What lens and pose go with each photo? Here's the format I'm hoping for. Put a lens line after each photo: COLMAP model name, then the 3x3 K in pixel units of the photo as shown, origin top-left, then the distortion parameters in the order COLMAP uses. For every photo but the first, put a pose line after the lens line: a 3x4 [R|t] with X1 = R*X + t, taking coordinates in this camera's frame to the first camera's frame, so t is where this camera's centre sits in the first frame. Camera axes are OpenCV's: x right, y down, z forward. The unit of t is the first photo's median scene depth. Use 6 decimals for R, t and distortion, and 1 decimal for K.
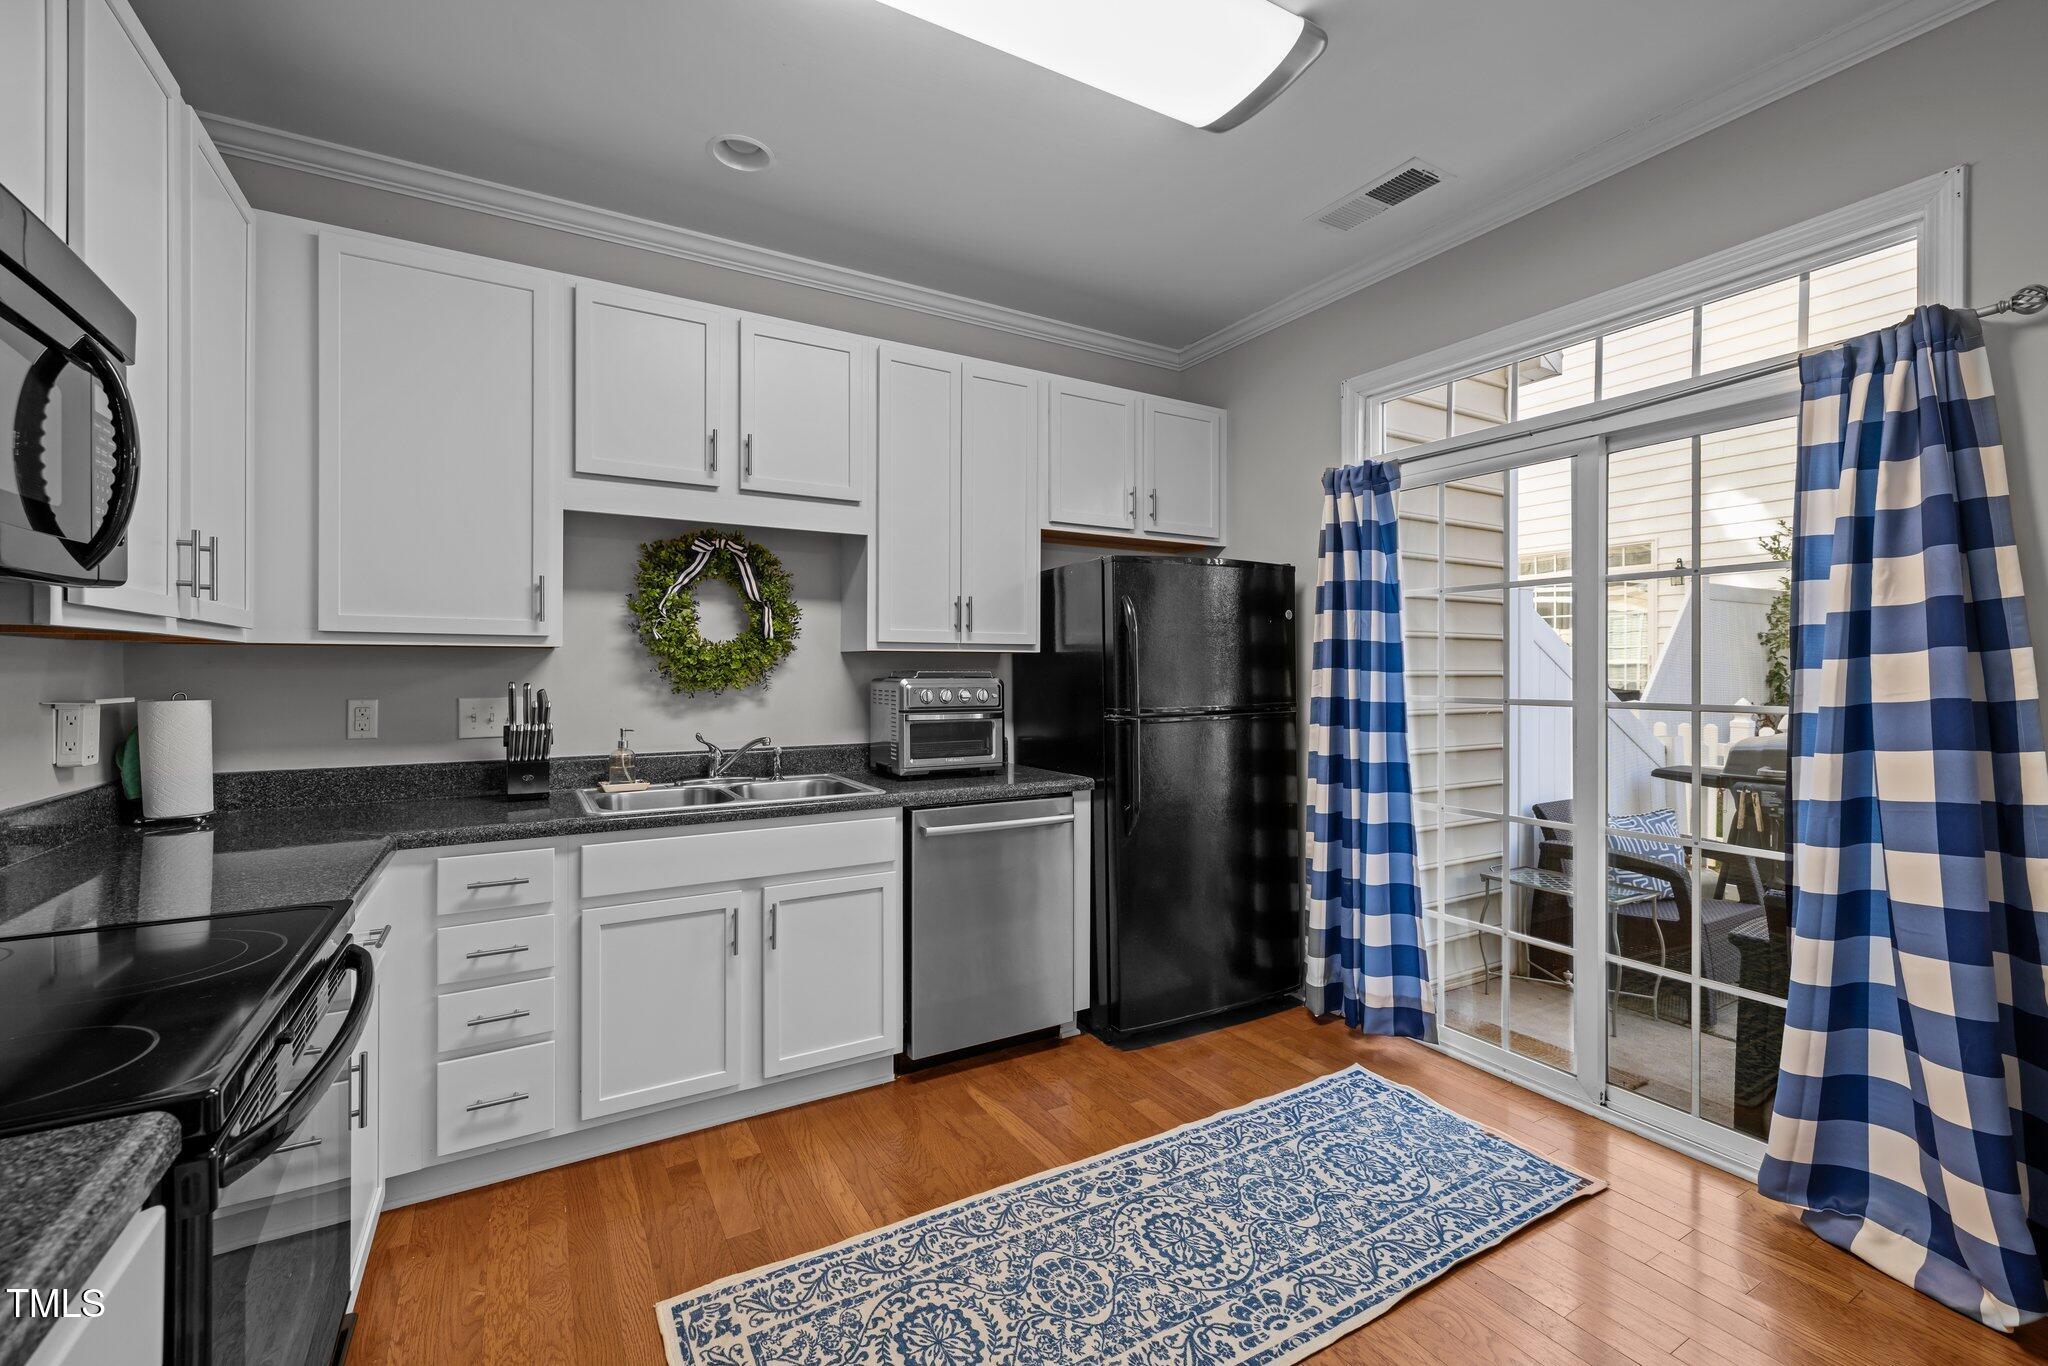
lens RADIAL K [[869.8, 0, 1028.5], [0, 869.8, 671.9], [0, 0, 1]] dist [-0.001617, 0.000505]
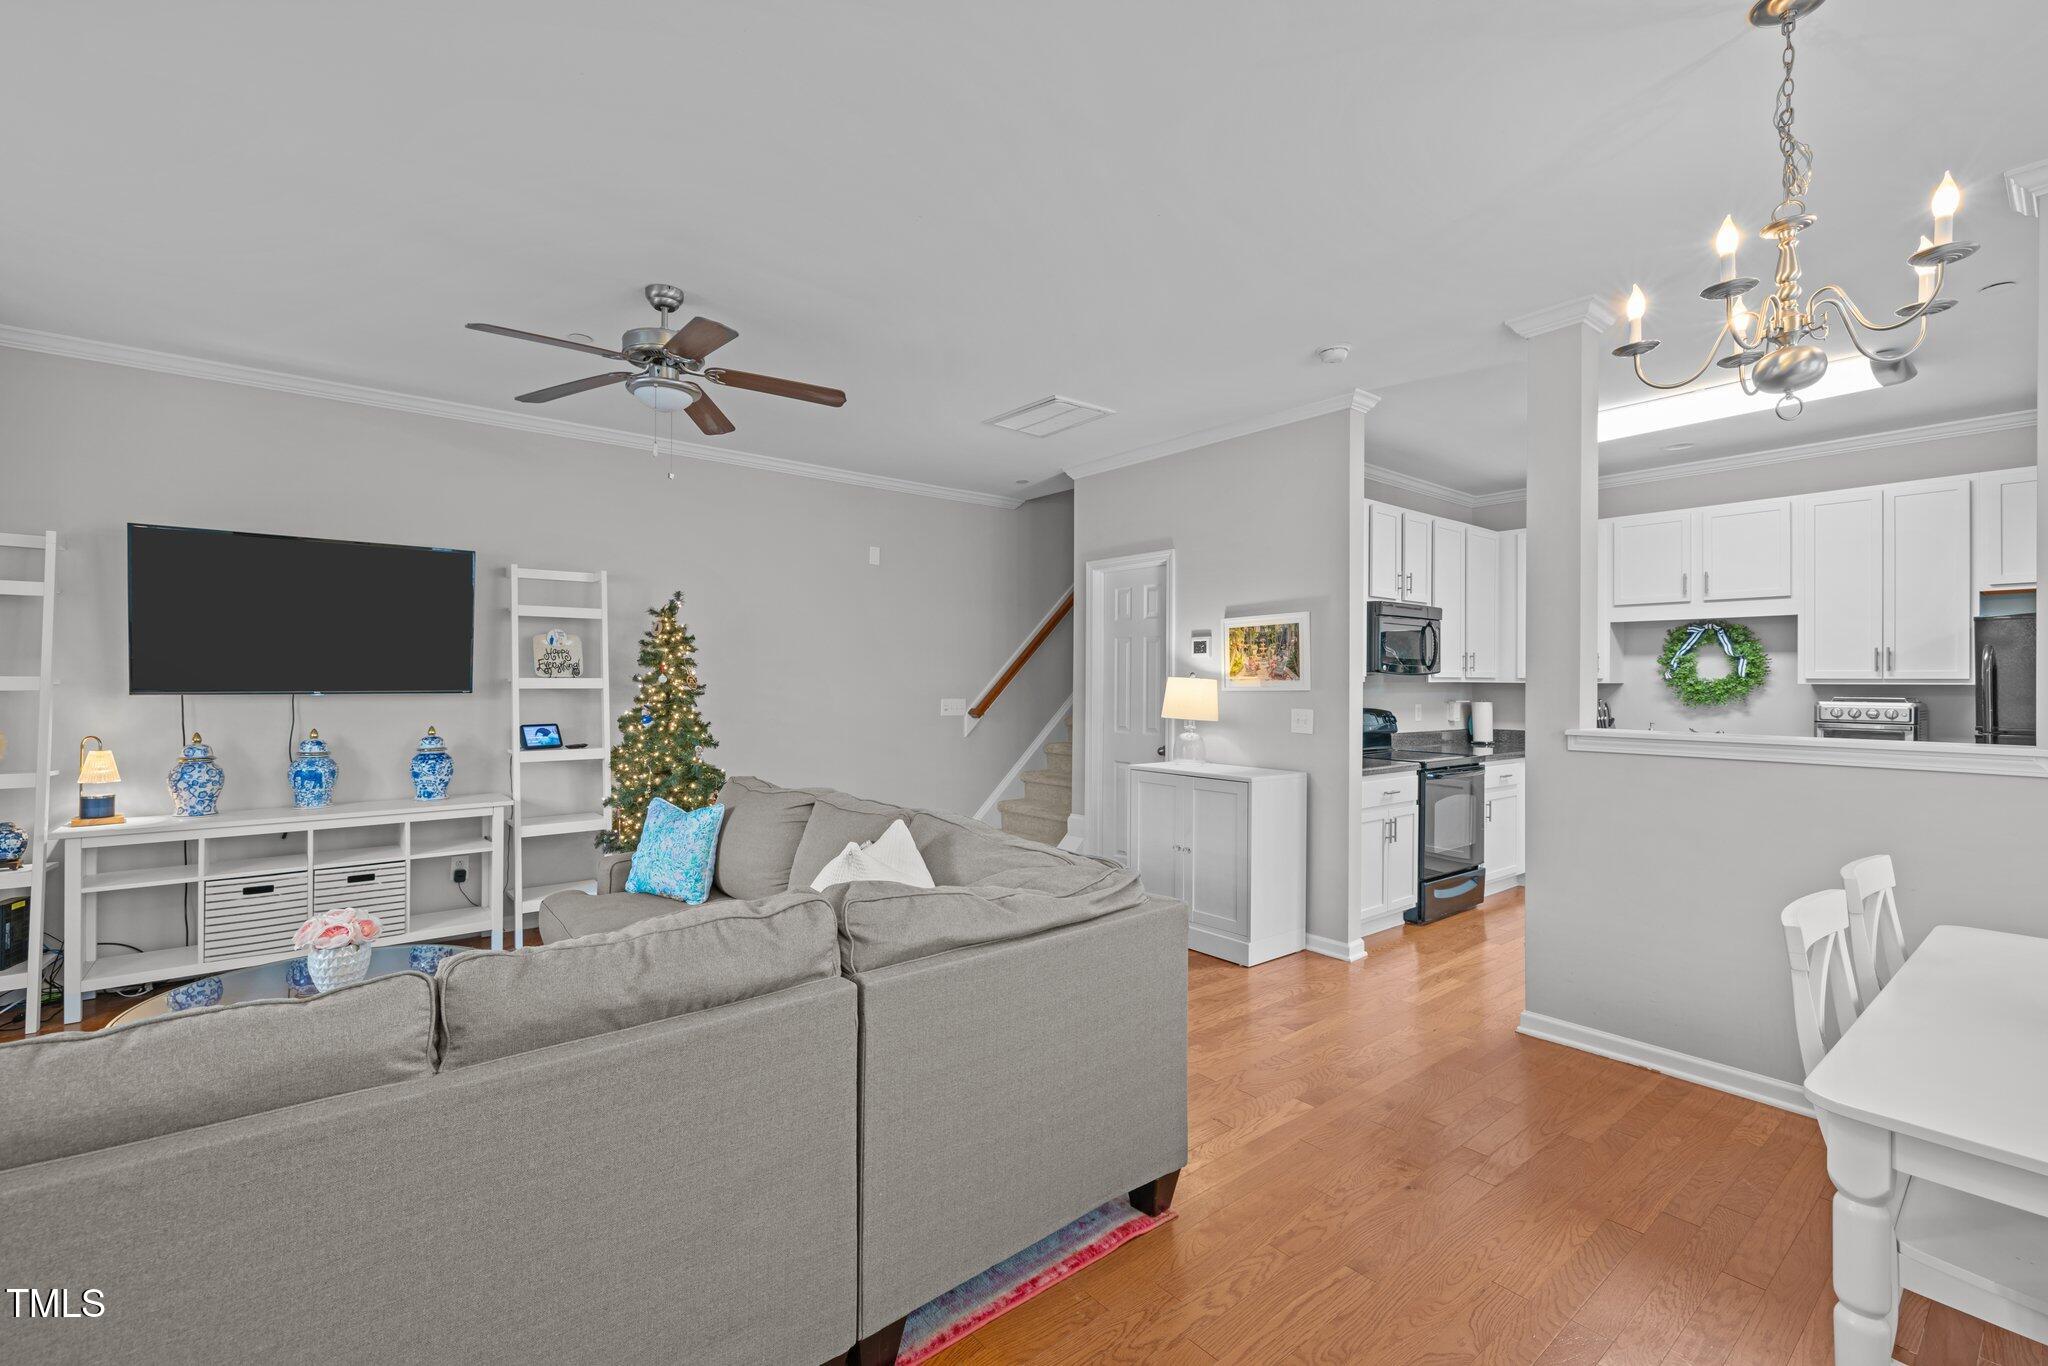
lens RADIAL K [[869.8, 0, 1009.1], [0, 869.8, 679.3], [0, 0, 1]] dist [-0.001617, 0.000505]
pose [[0.142429, -0.002509, -0.989802, 1.367428], [-0.006910, 0.999970, -0.003529, -0.018185], [0.989781, 0.007342, 0.142407, -0.803031]]
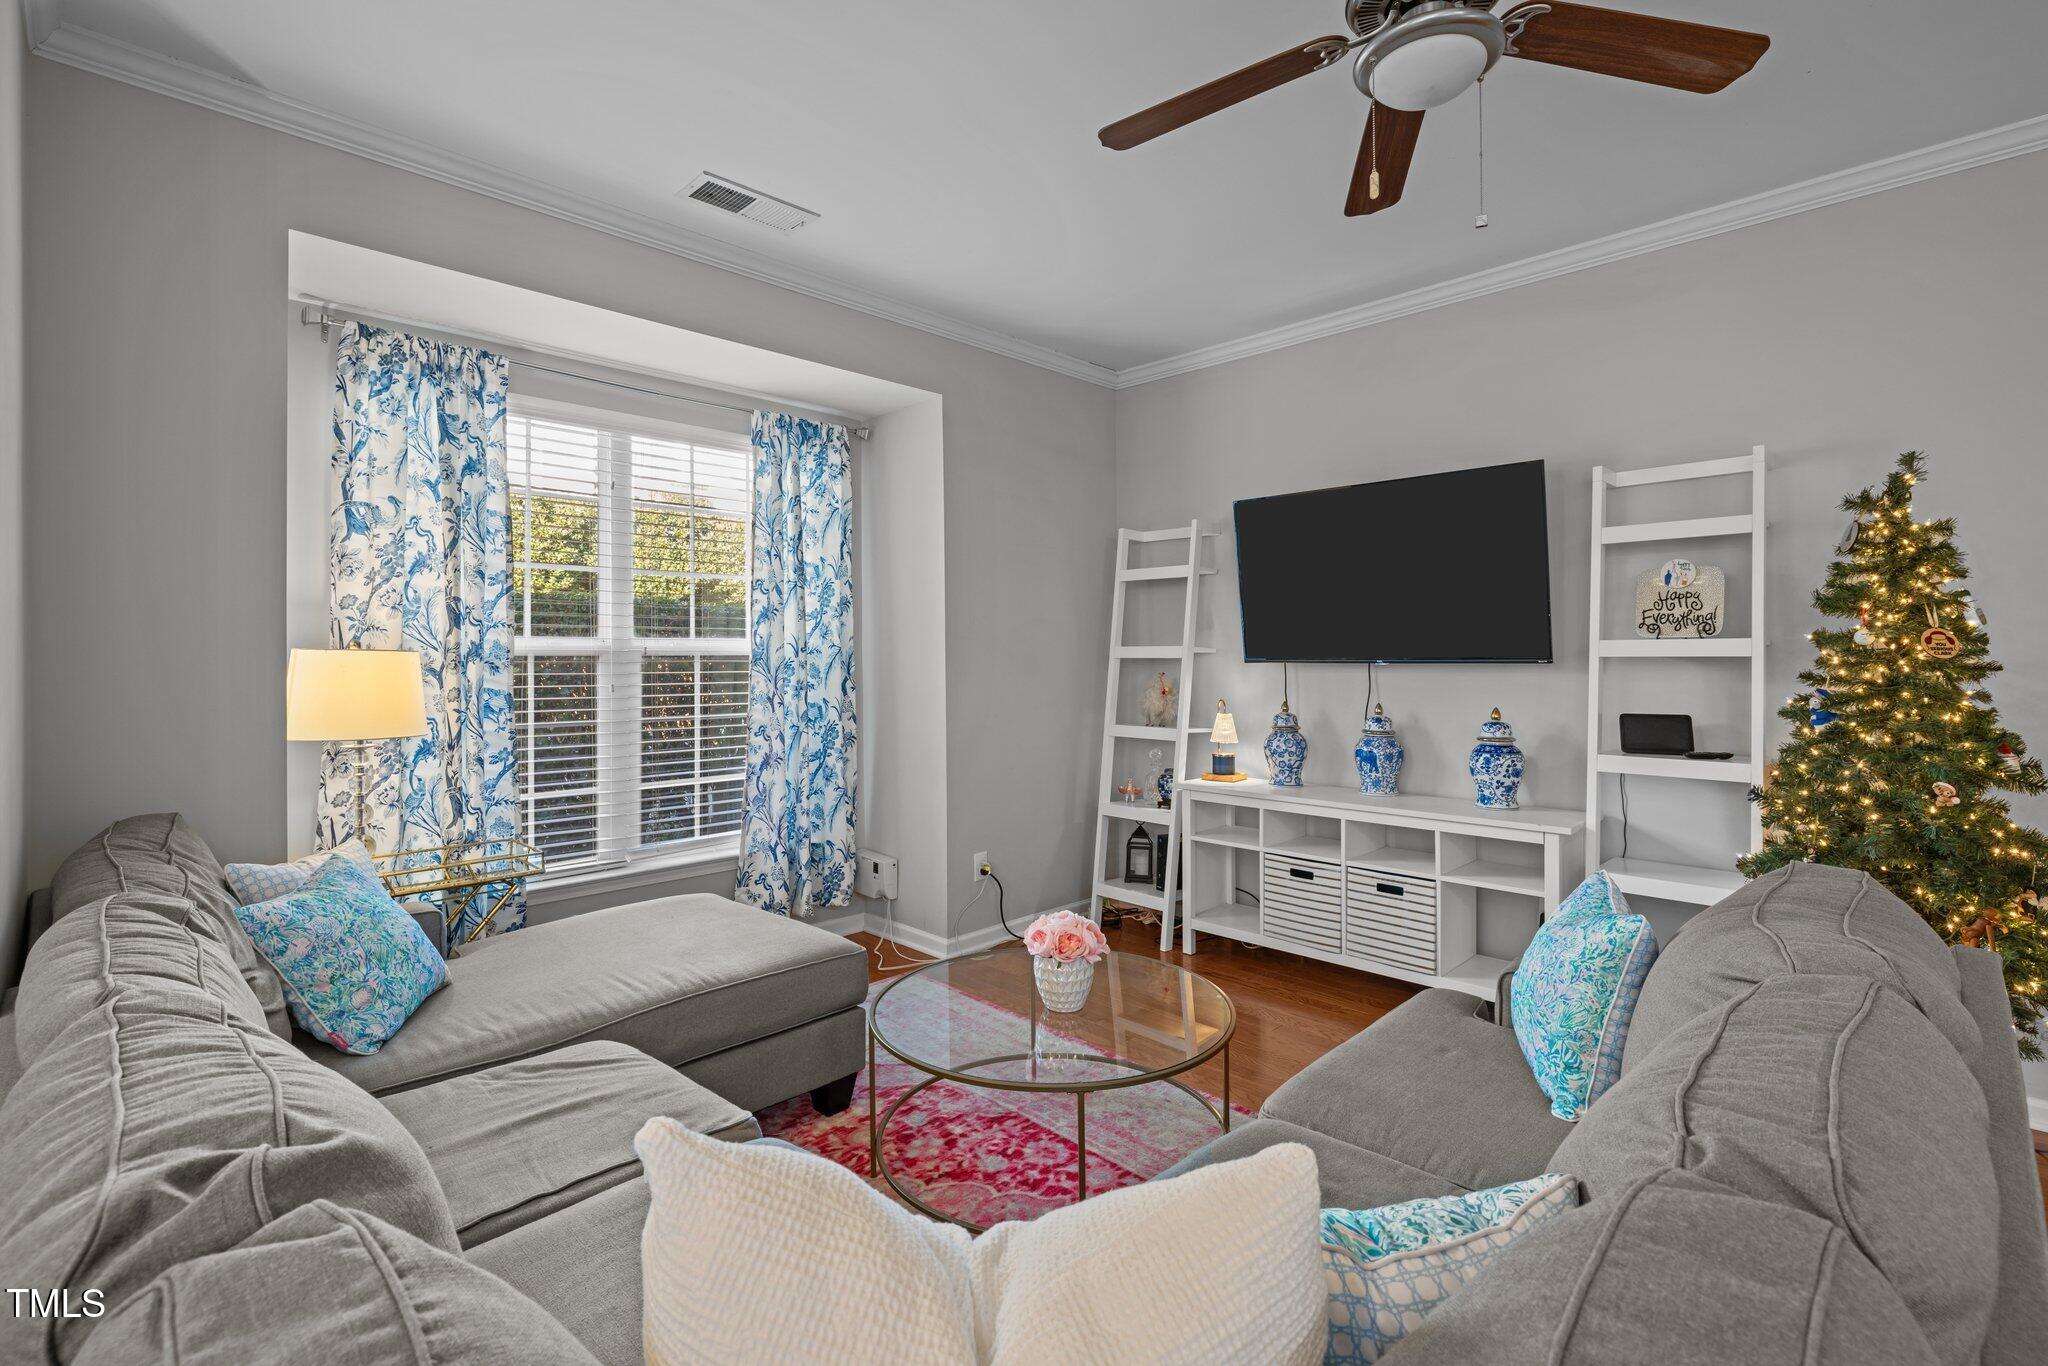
lens RADIAL K [[923.0, 0, 1074.9], [0, 923.0, 655.4], [0, 0, 1]] dist [-0.006455, 0.003145]
pose [[-0.964185, -0.000756, -0.265230, 0.558308], [-0.000818, 1.000000, 0.000124, -0.002044], [0.265230, 0.000336, -0.964185, -0.580694]]
